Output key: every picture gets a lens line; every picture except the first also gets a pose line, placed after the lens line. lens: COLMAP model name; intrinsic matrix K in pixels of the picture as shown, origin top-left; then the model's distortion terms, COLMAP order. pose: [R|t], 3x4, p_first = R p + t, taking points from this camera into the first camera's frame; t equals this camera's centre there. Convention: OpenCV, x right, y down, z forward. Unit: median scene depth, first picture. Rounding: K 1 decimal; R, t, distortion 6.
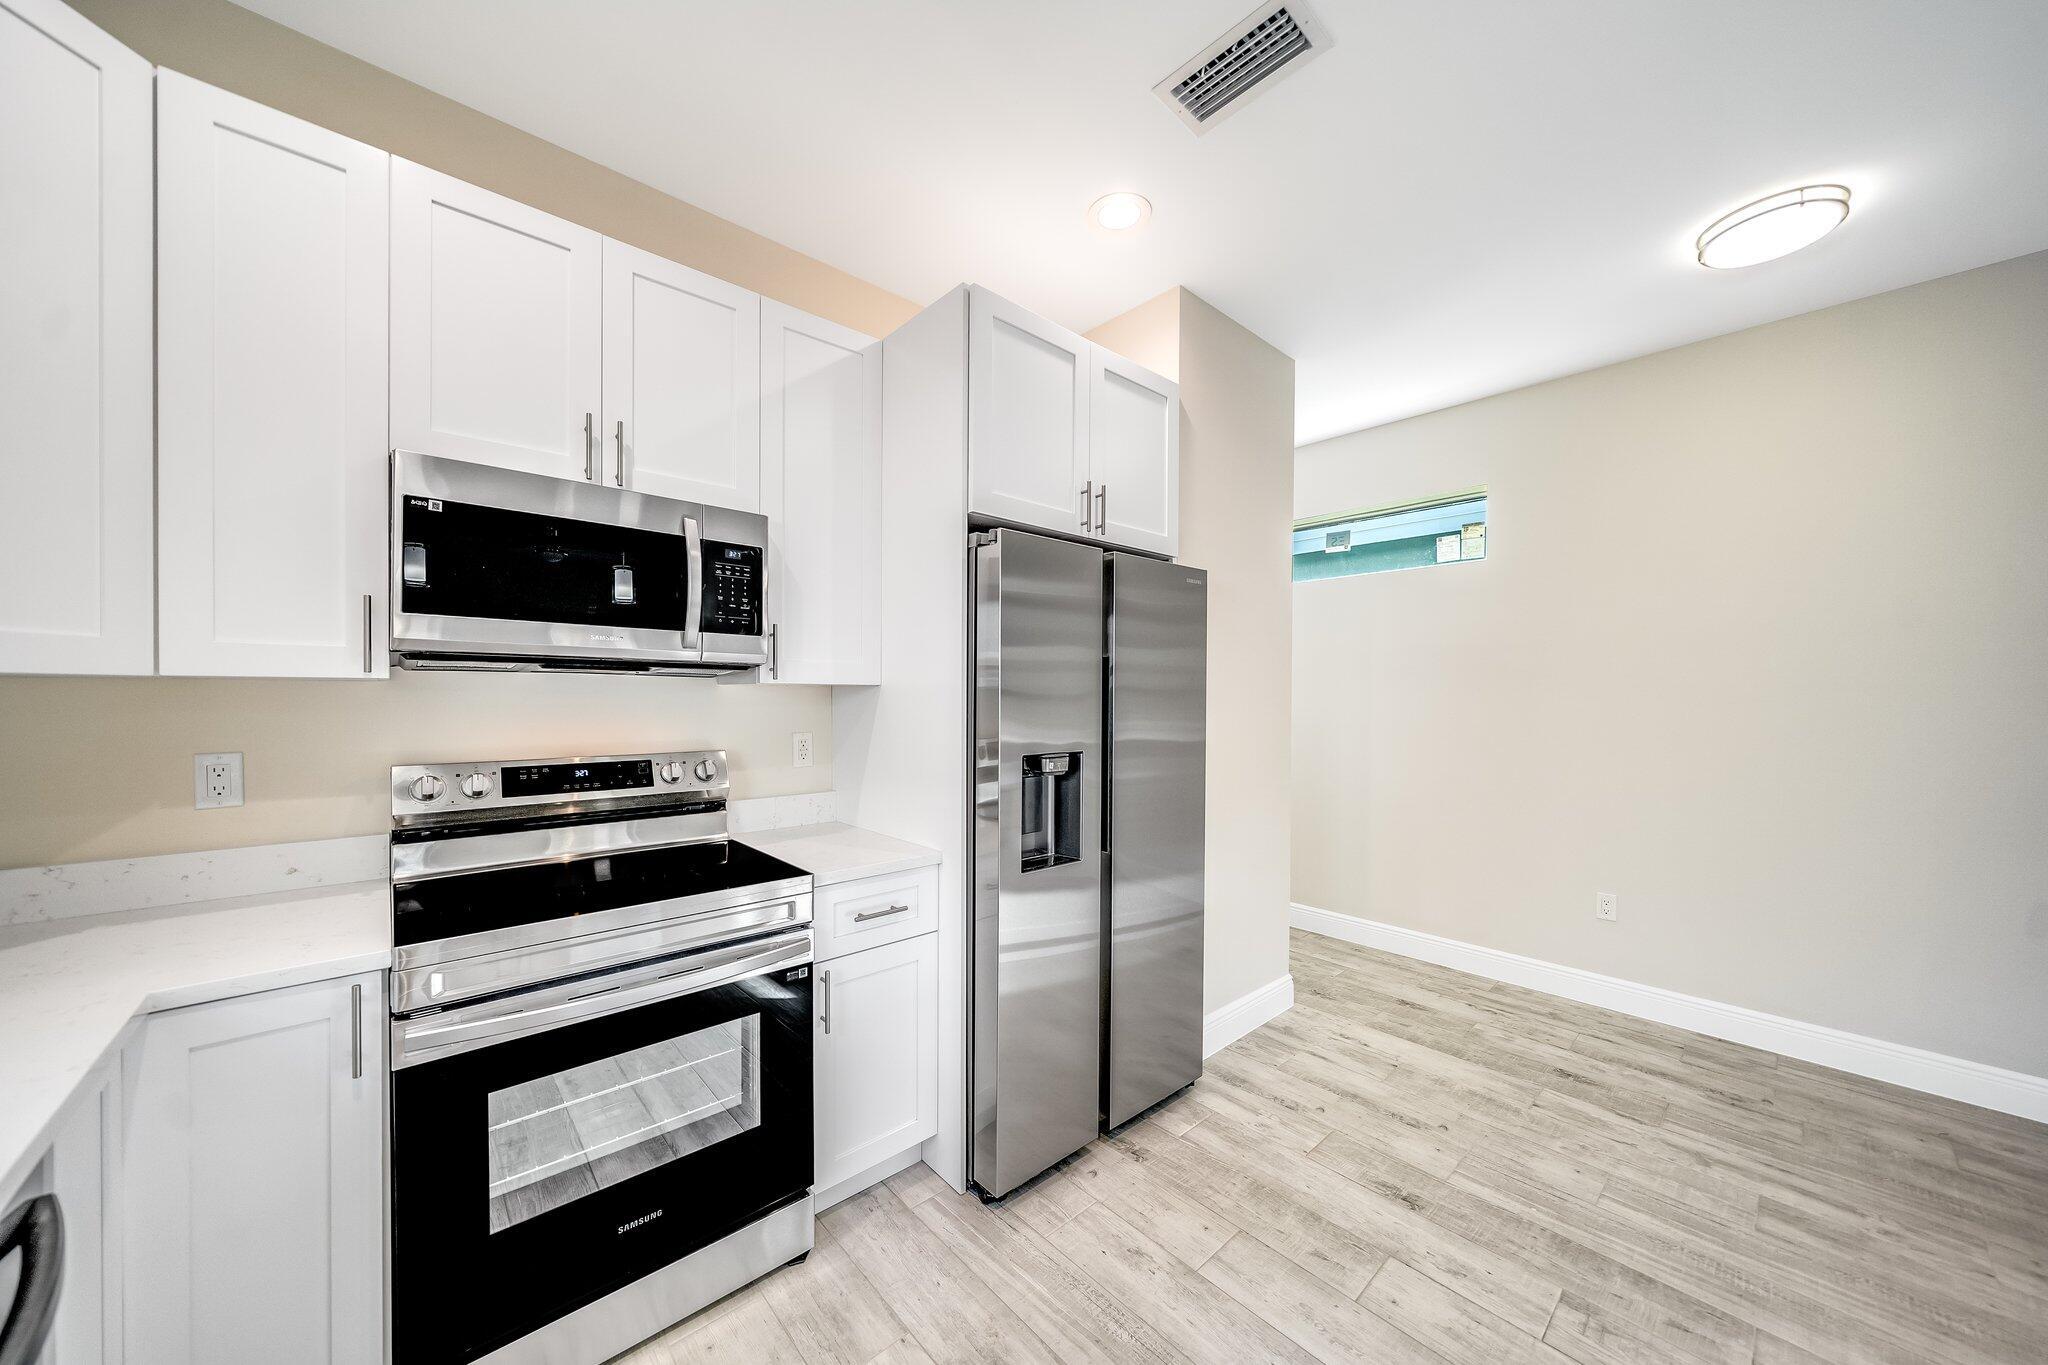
lens RADIAL K [[711.5, 0, 1016.0], [0, 711.5, 694.2], [0, 0, 1]] dist [-0.002604, -0.000204]
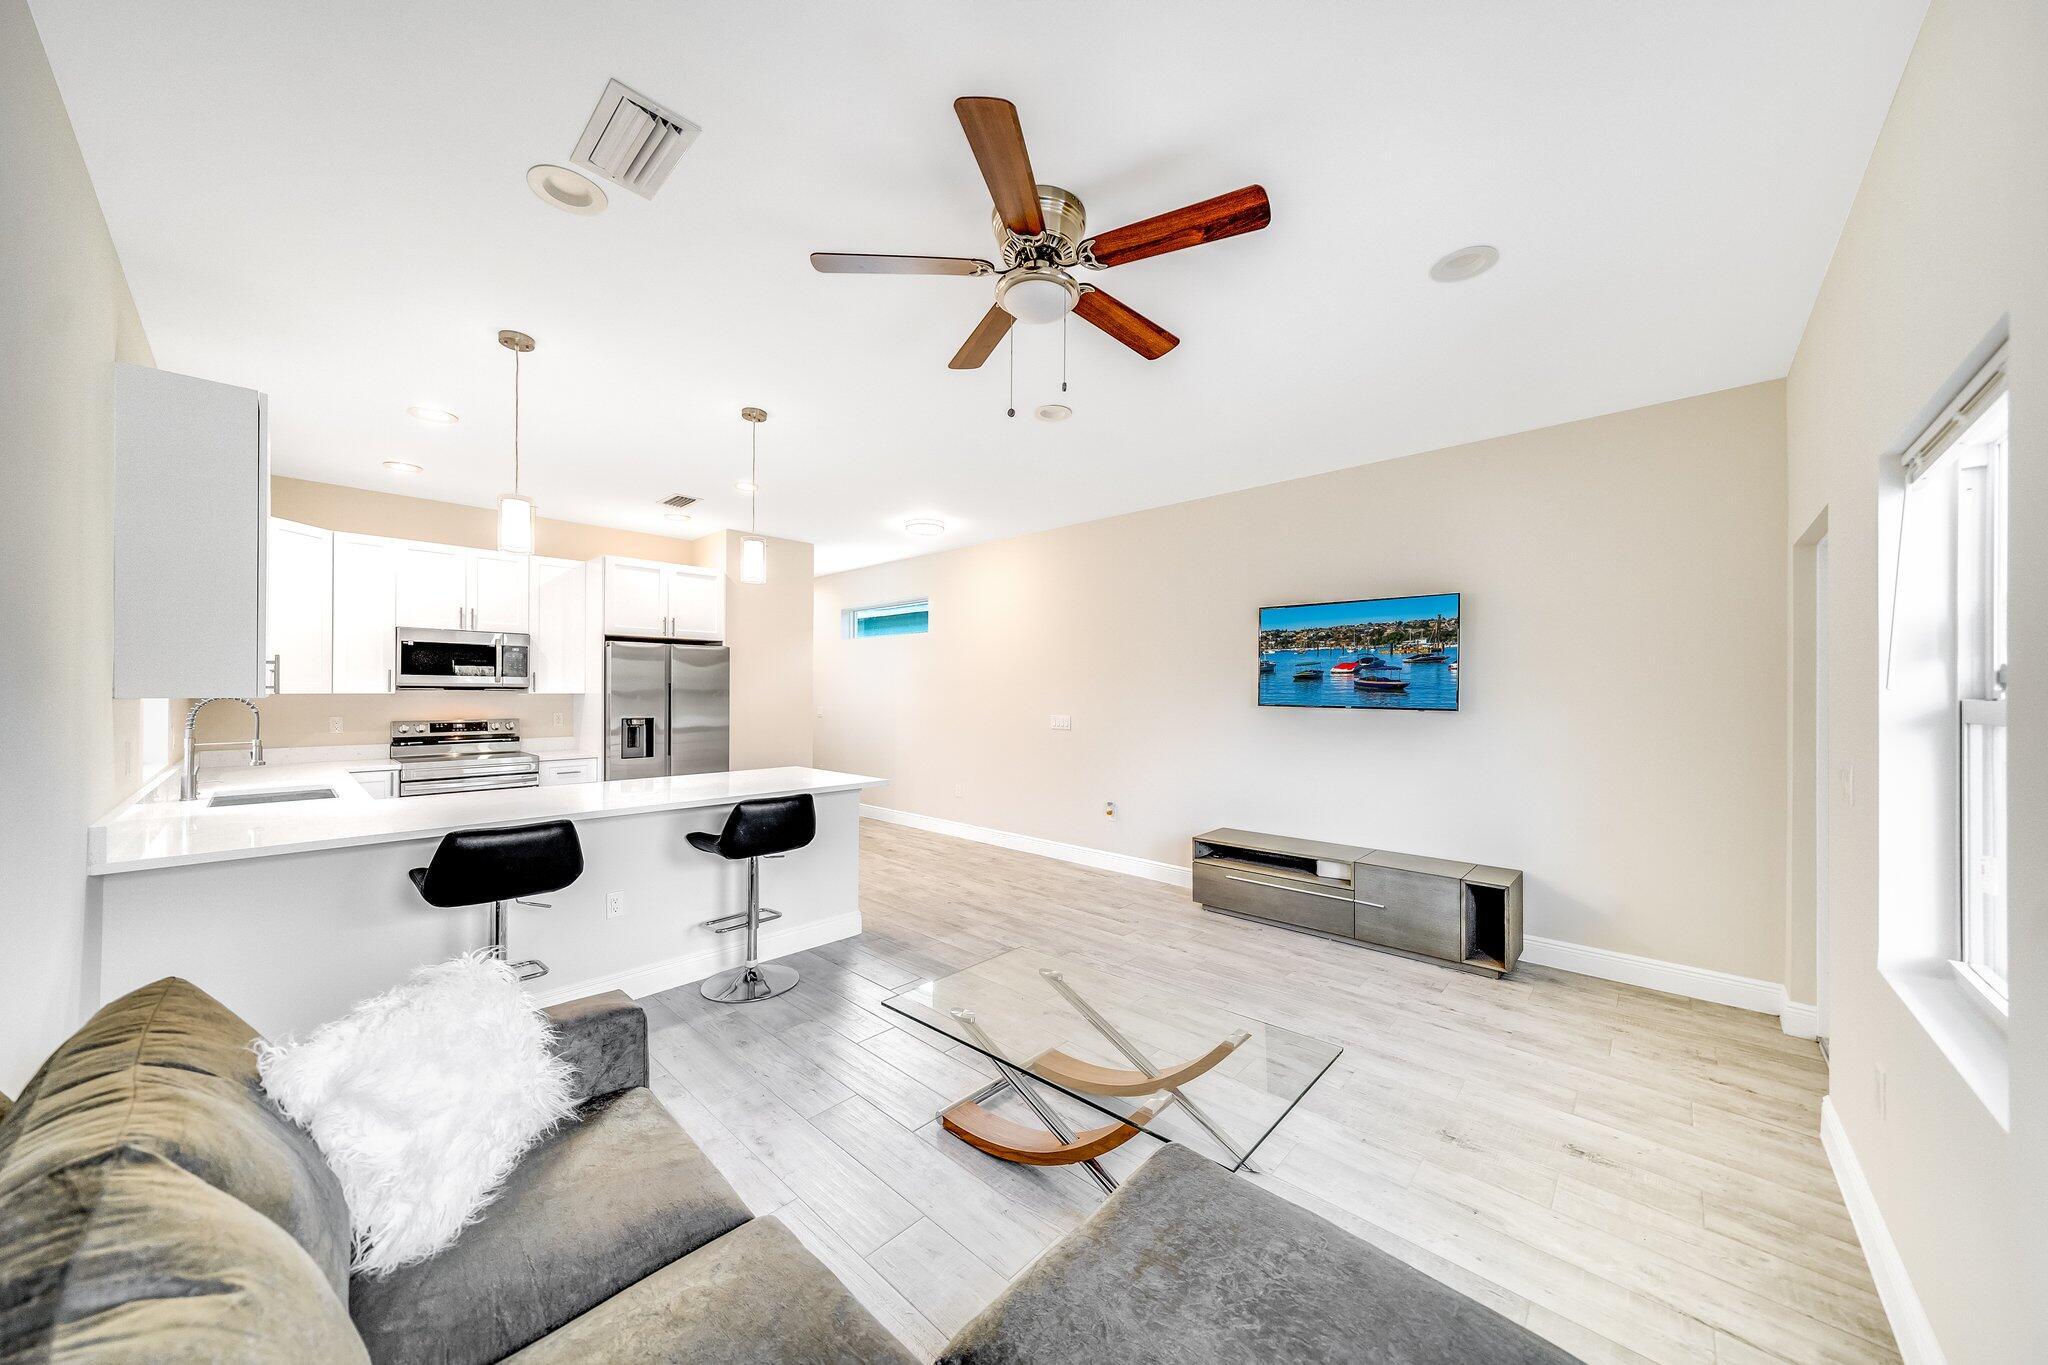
lens RADIAL K [[689.4, 0, 1014.2], [0, 689.4, 690.4], [0, 0, 1]] dist [0.001005, 0.000029]
pose [[0.996359, -0.002954, 0.085209, 1.266261], [0.003559, 0.999970, -0.006943, -0.002677], [-0.085186, 0.007221, 0.996339, -1.802114]]
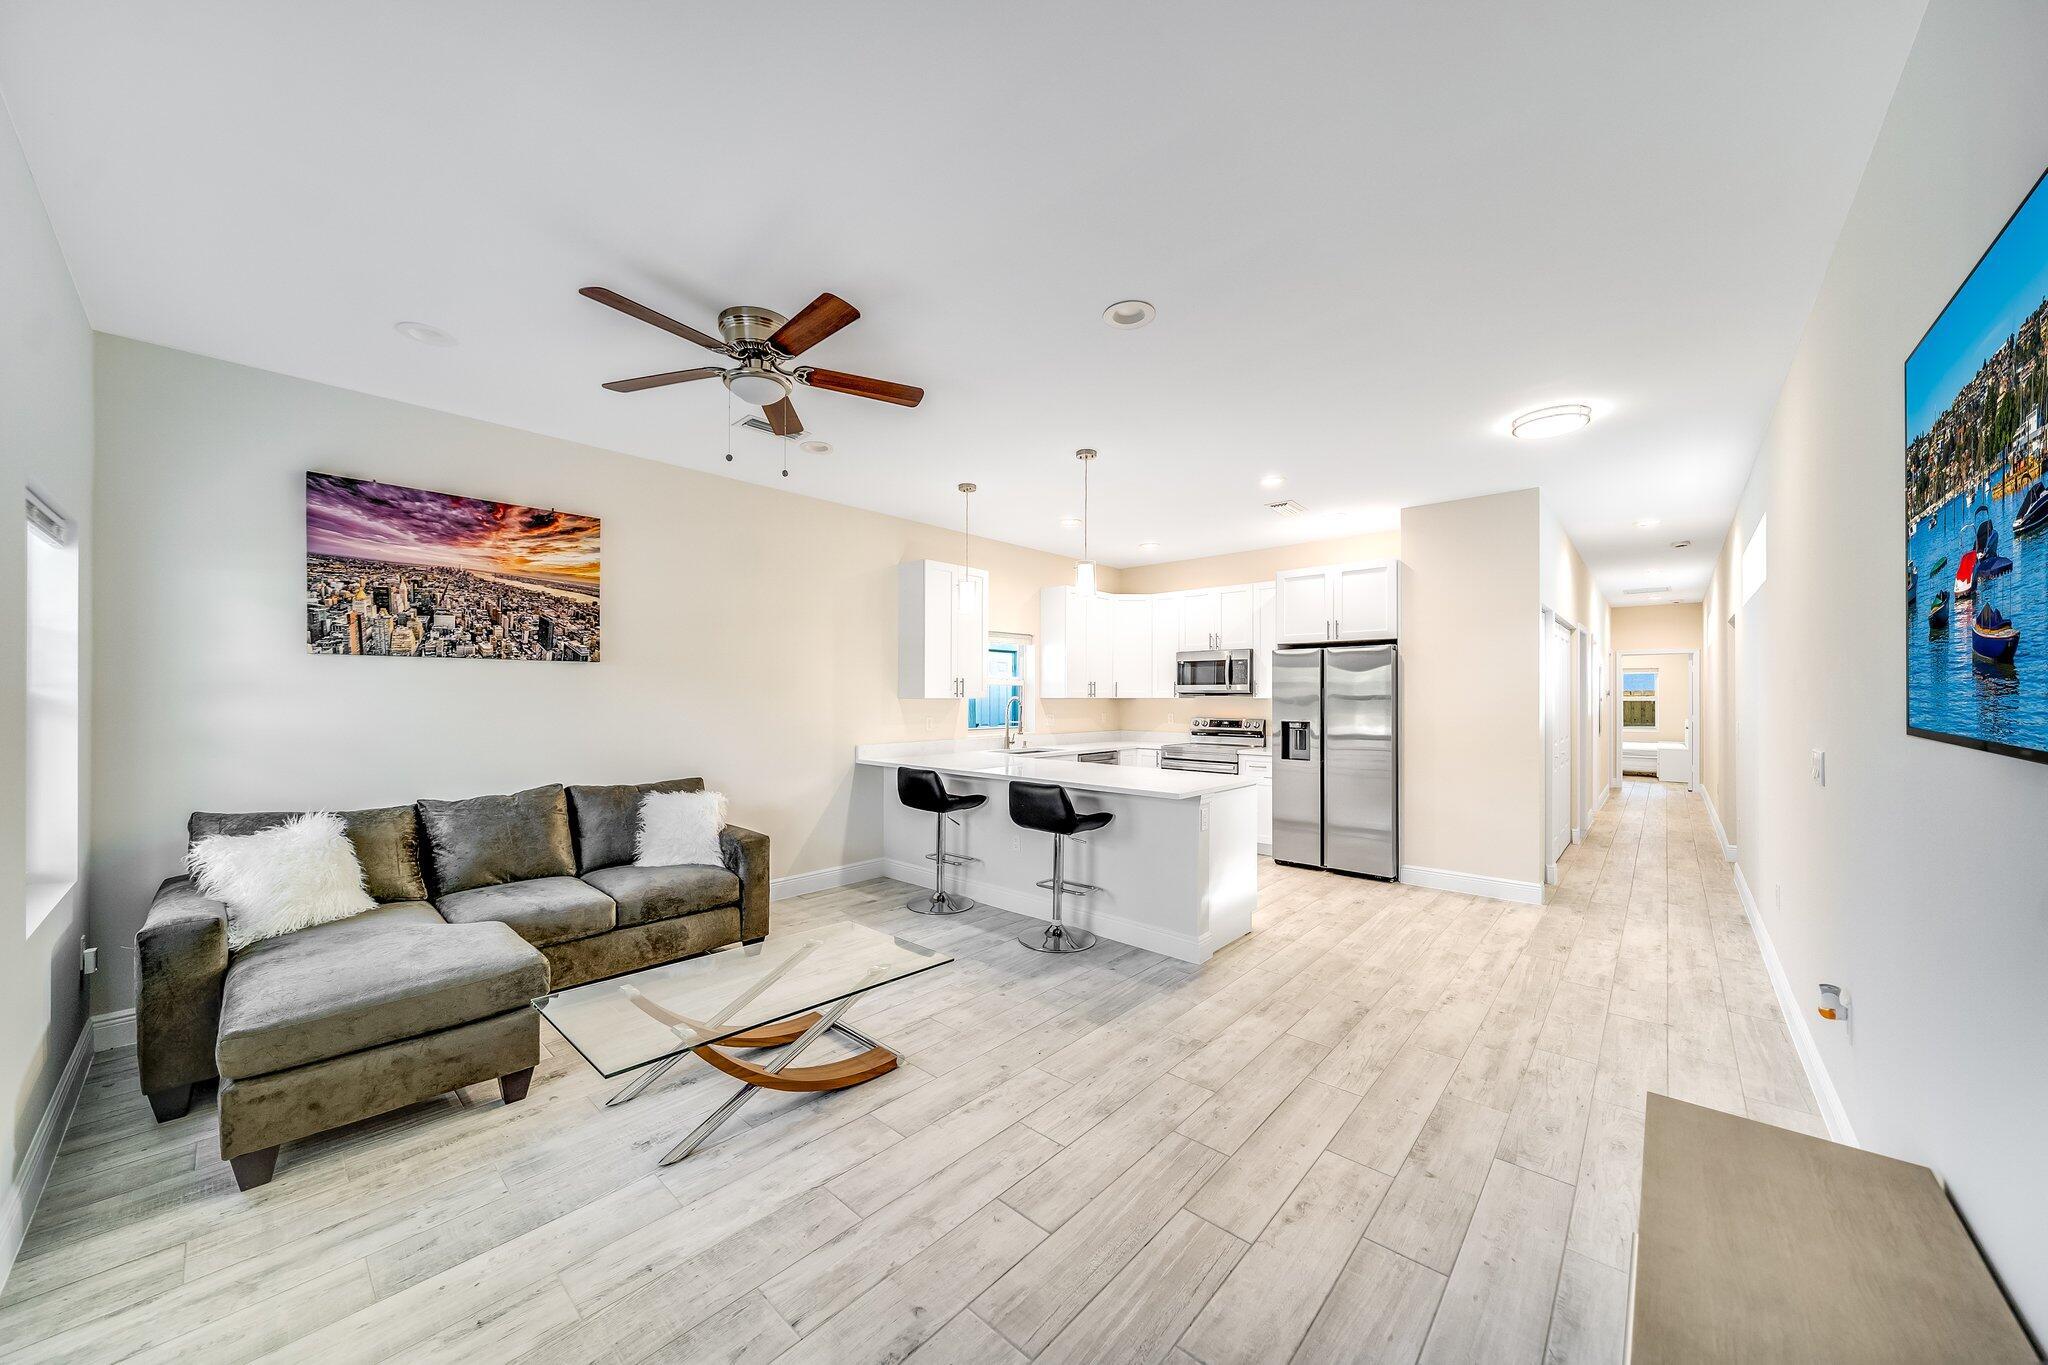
lens RADIAL K [[711.5, 0, 1016.0], [0, 711.5, 694.2], [0, 0, 1]] dist [-0.002604, -0.000204]
pose [[0.100282, -0.011390, -0.994894, 2.781715], [-0.004930, 0.999917, -0.011944, 0.009634], [0.994947, 0.006102, 0.100218, -0.435960]]
